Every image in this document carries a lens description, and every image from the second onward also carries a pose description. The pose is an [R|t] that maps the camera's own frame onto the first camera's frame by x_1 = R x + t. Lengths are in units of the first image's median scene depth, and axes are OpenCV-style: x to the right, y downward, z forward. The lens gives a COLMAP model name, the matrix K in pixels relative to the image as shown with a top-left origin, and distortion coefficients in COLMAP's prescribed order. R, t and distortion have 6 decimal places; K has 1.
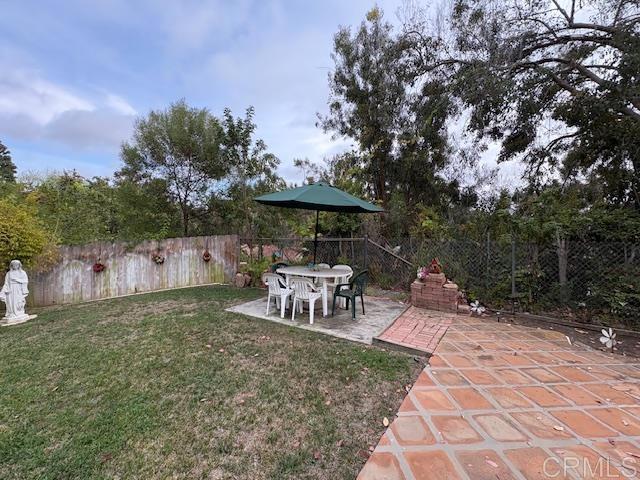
lens RADIAL K [[264.1, 0, 318.6], [0, 264.1, 244.5], [0, 0, 1]] dist [0.001548, 0.000304]
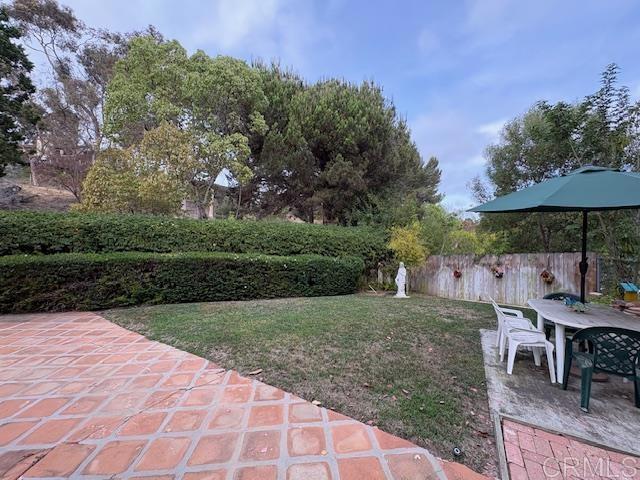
lens RADIAL K [[264.1, 0, 317.6], [0, 264.1, 239.1], [0, 0, 1]] dist [0.001548, 0.000304]
pose [[0.039022, -0.021586, -0.999005, 0.421109], [-0.058063, 0.998028, -0.023833, -0.012816], [0.997550, 0.058936, 0.037692, 0.262677]]
